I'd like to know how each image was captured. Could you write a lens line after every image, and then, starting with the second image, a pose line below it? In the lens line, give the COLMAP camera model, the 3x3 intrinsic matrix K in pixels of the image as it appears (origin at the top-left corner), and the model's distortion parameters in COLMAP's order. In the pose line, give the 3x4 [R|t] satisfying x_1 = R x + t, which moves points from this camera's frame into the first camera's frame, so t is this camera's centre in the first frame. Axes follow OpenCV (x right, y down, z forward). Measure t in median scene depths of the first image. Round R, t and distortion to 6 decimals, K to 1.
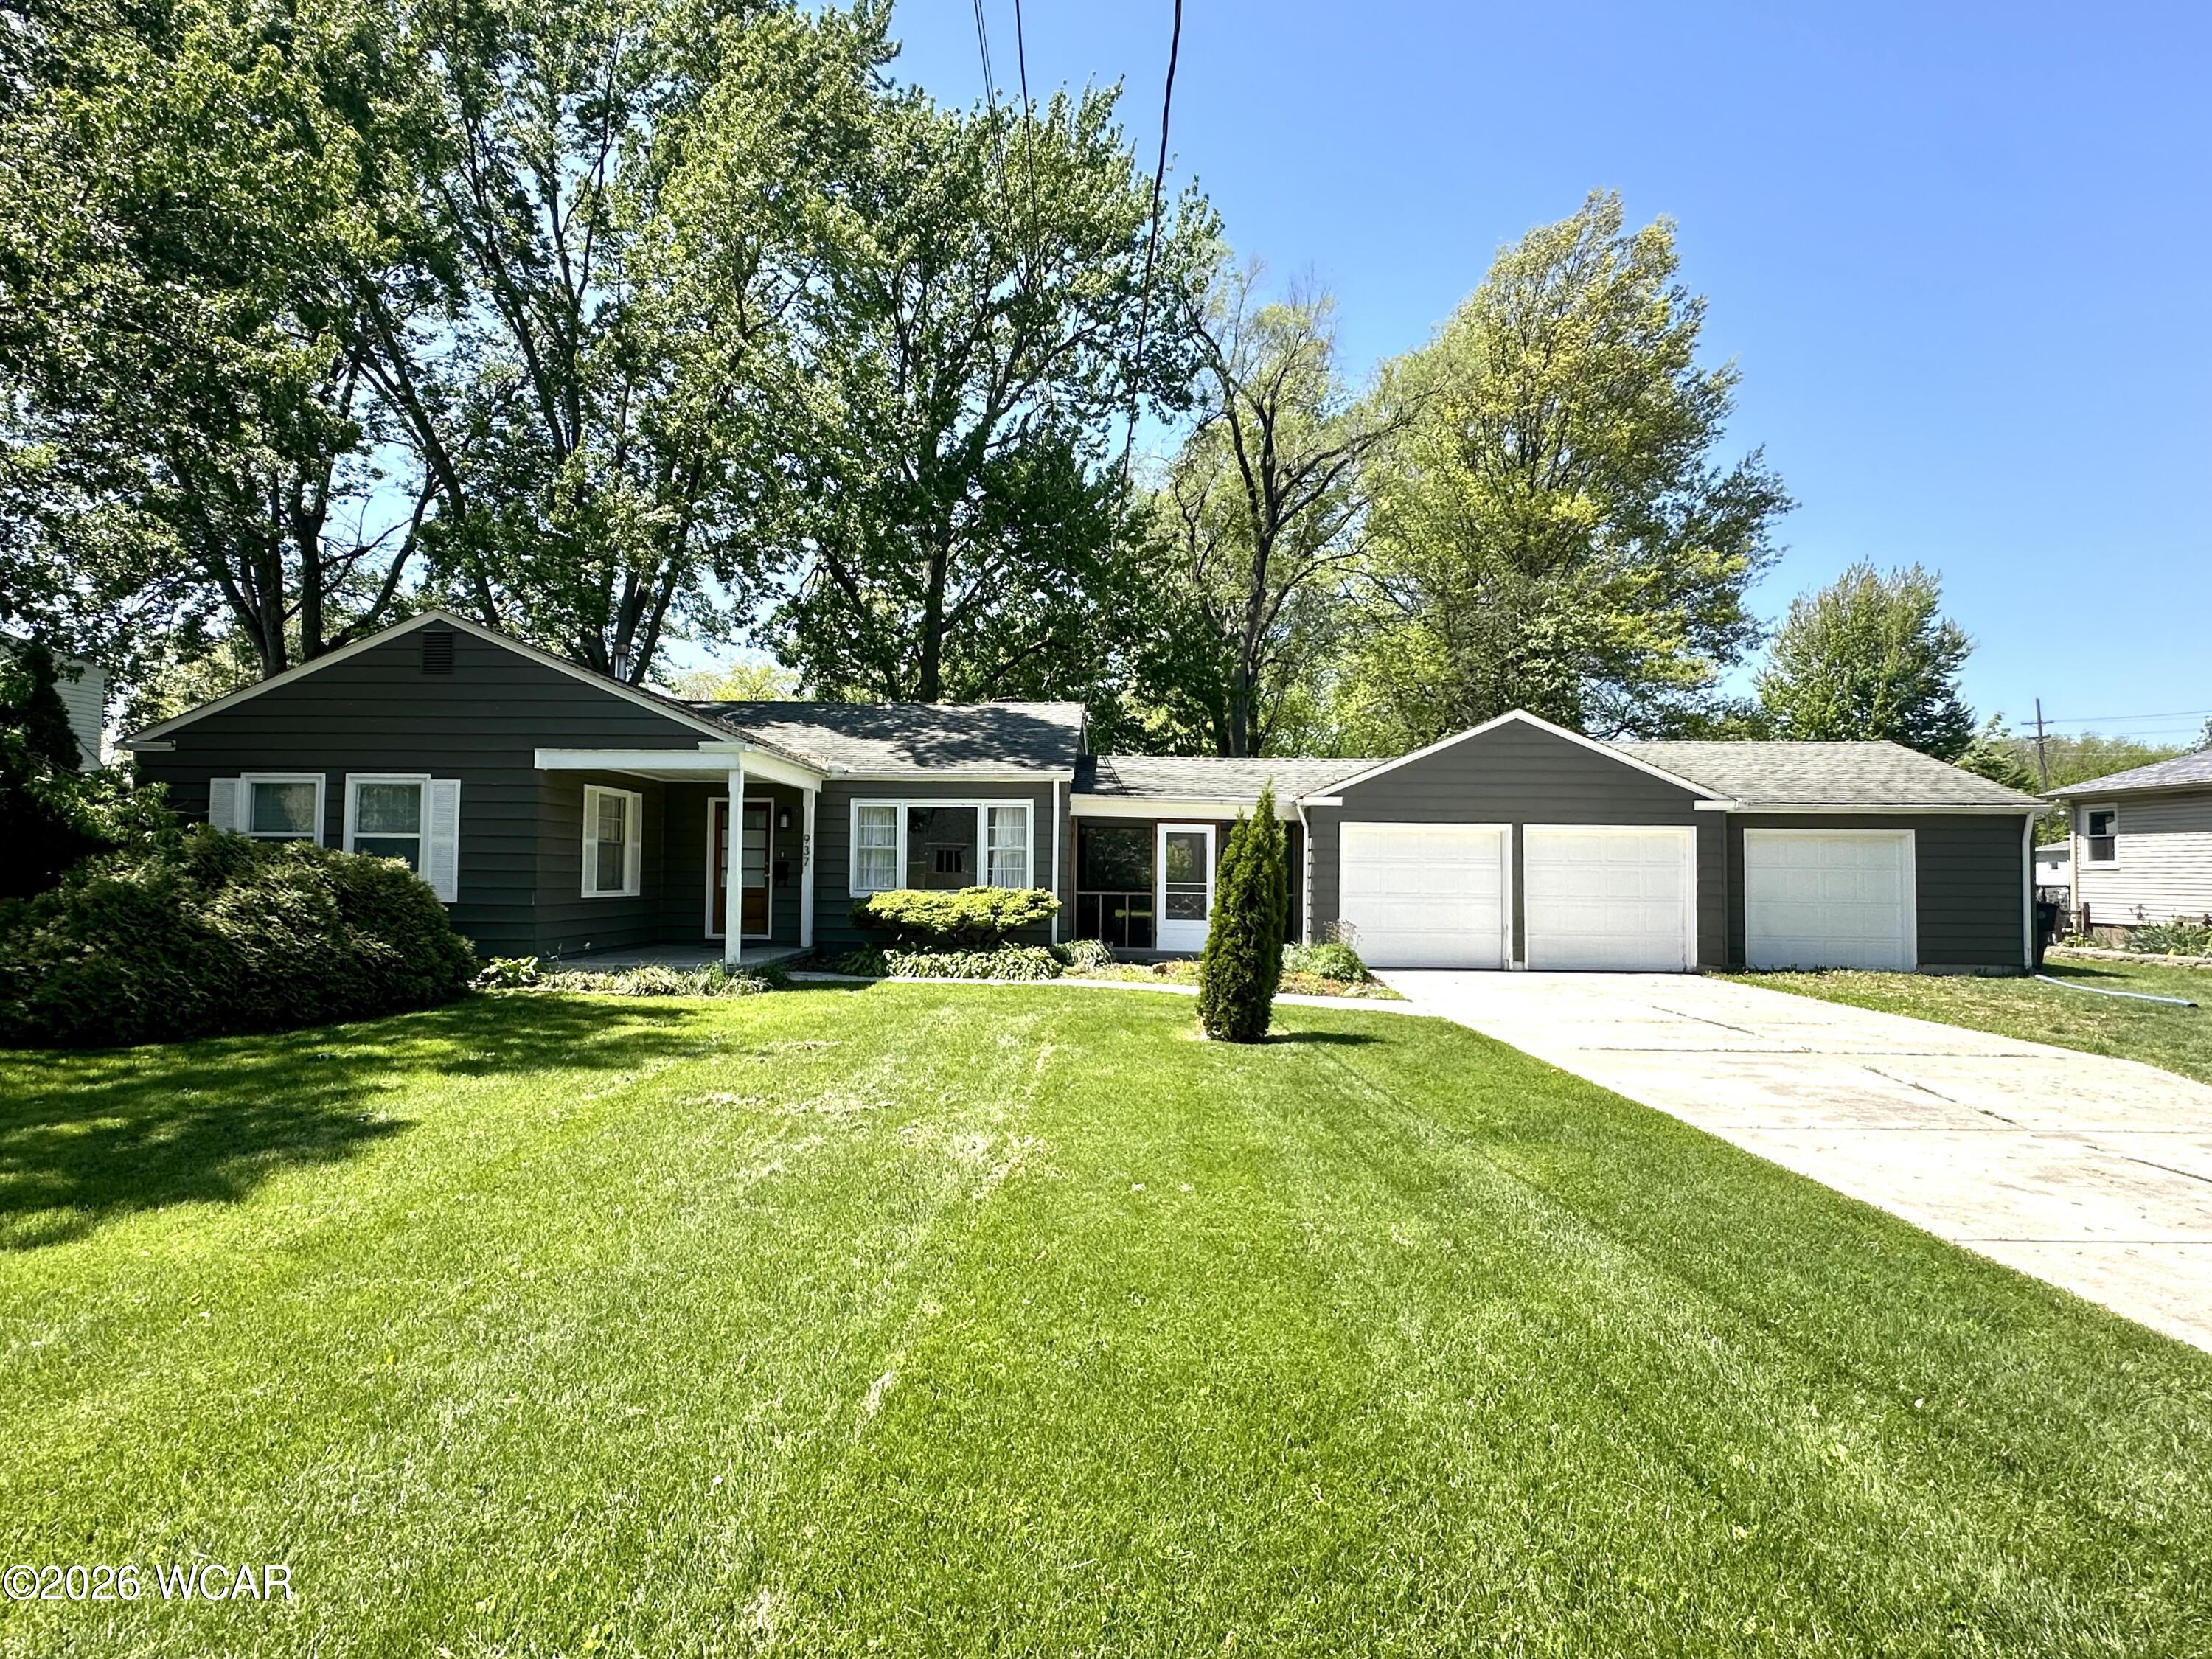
lens RADIAL K [[1091.6, 0, 1101.9], [0, 1091.6, 831.7], [0, 0, 1]] dist [0.004550, 0.000253]
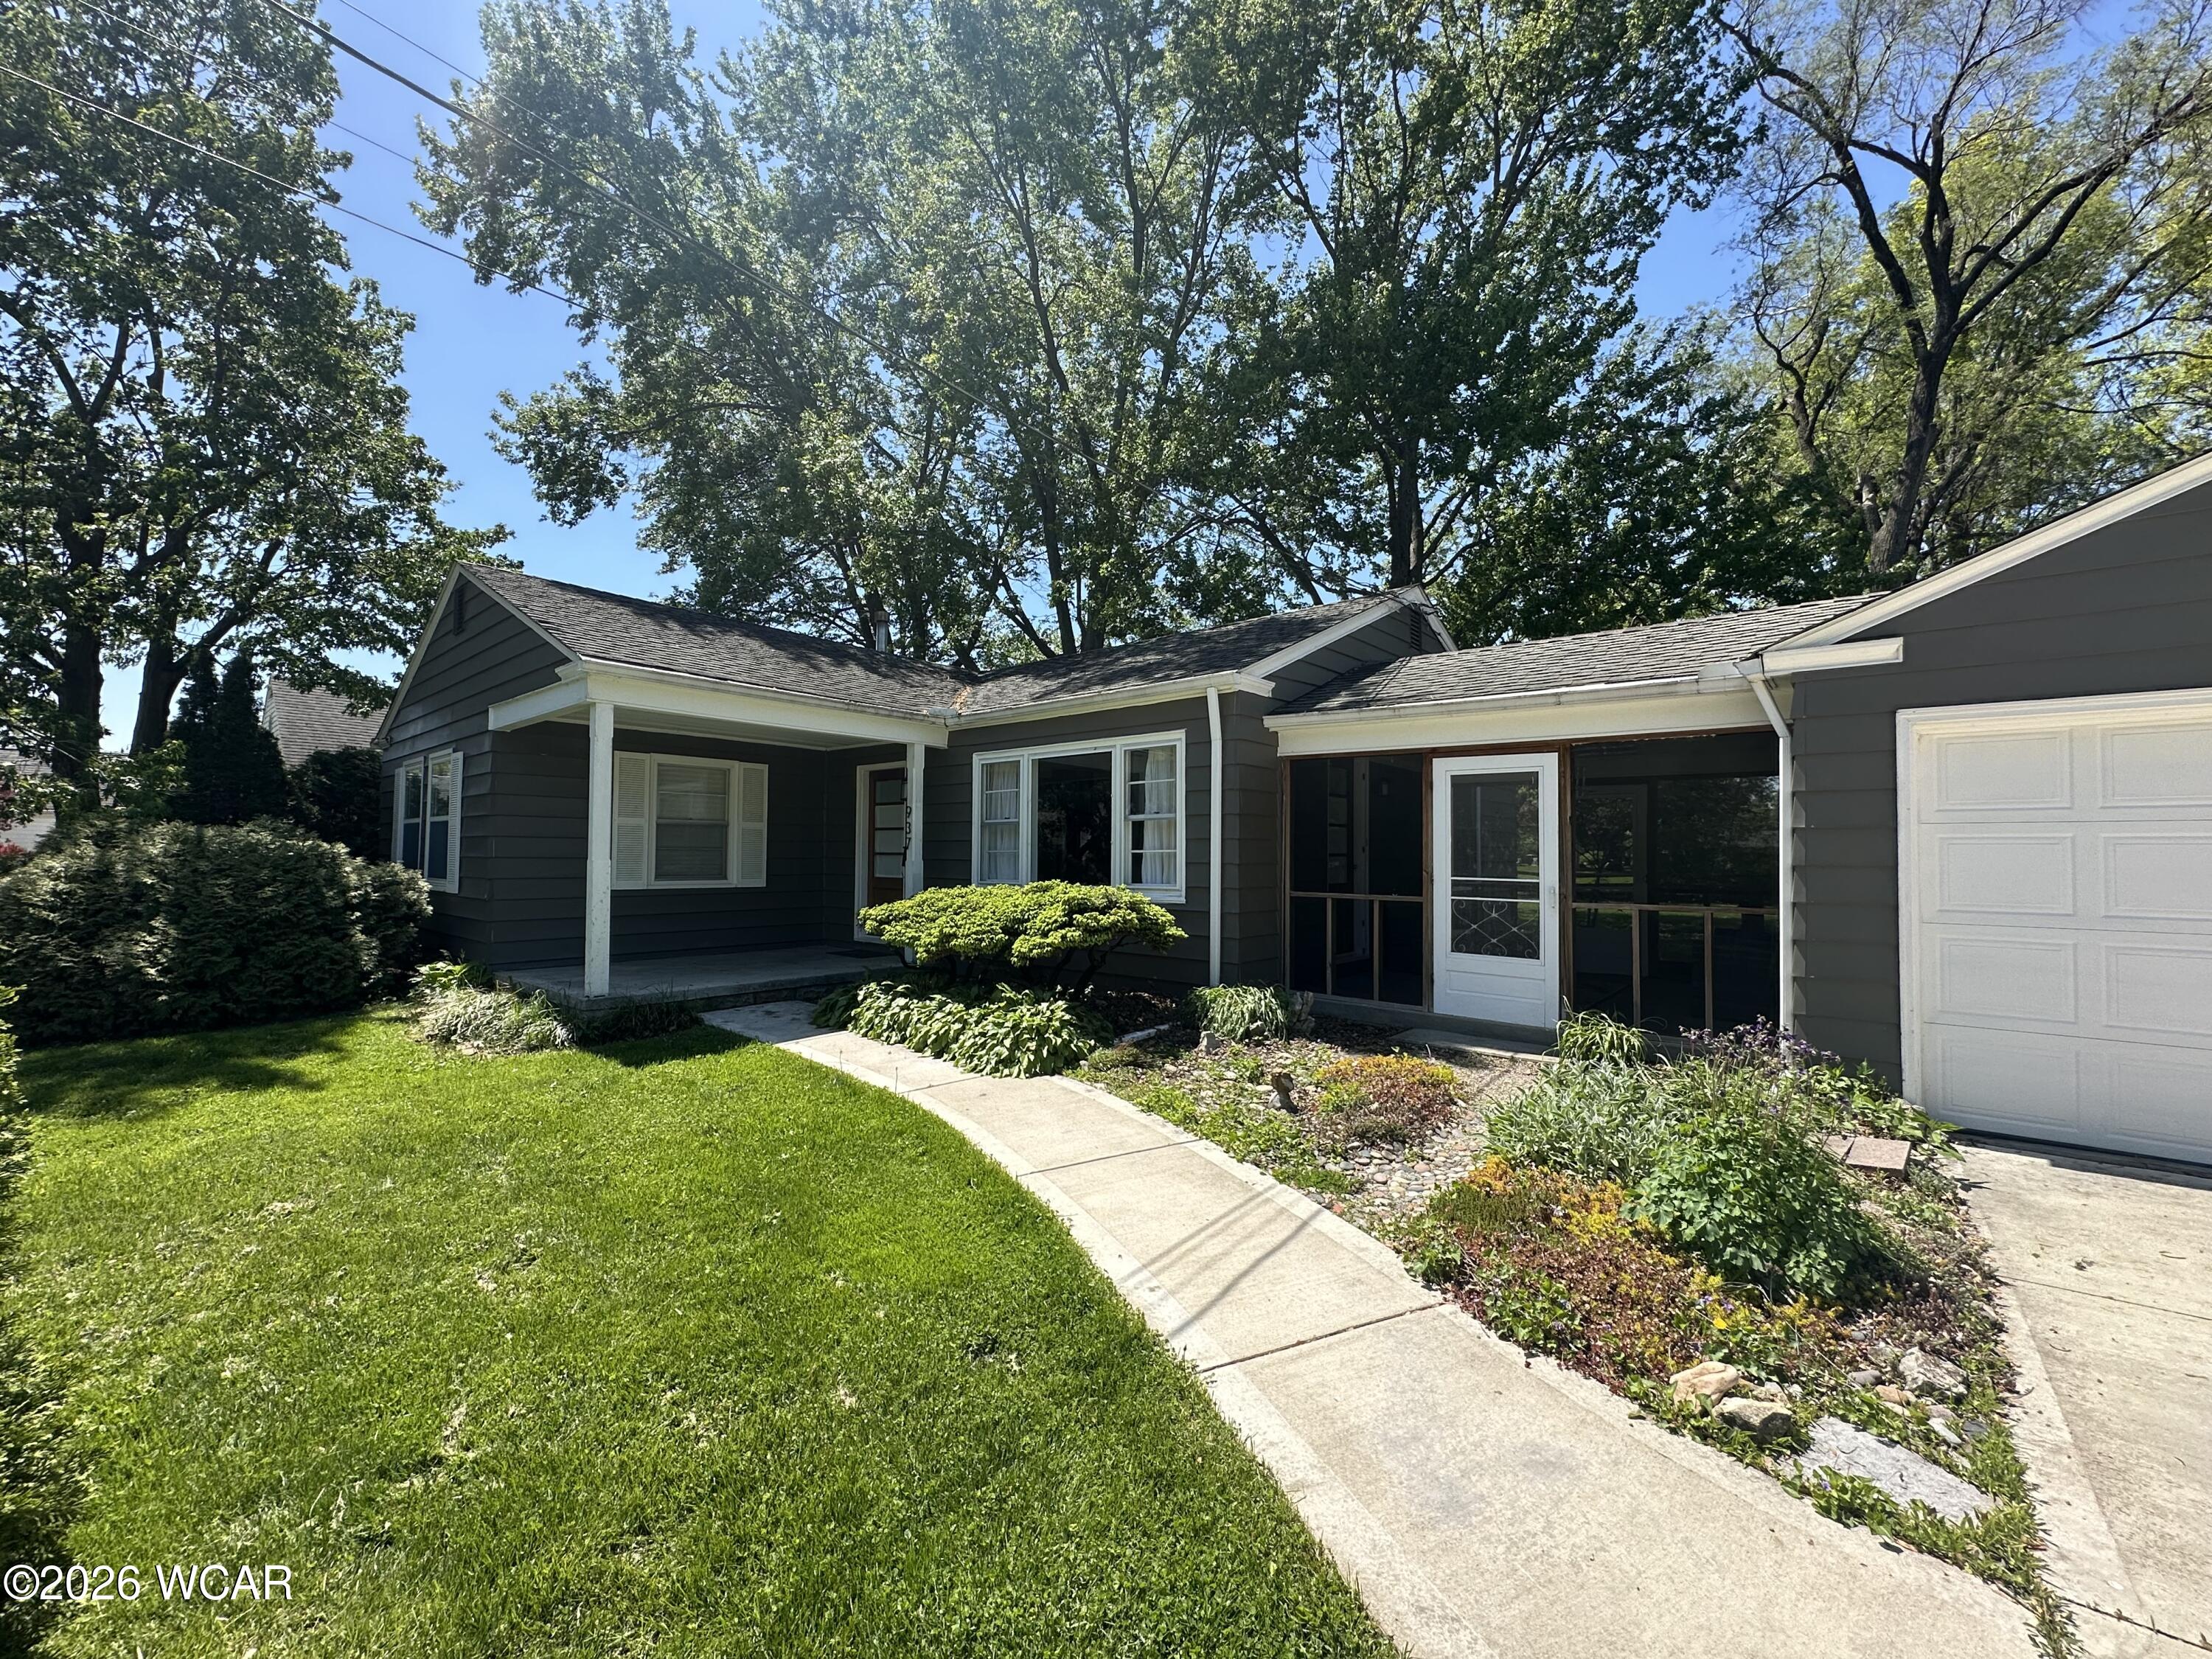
lens RADIAL K [[874.4, 0, 1115.8], [0, 874.4, 818.5], [0, 0, 1]] dist [-0.002486, 0.000256]
pose [[0.774642, -0.030095, -0.631684, 0.196467], [0.021857, 0.999544, -0.020818, 0.025298], [0.632022, 0.002320, 0.774947, 0.615434]]
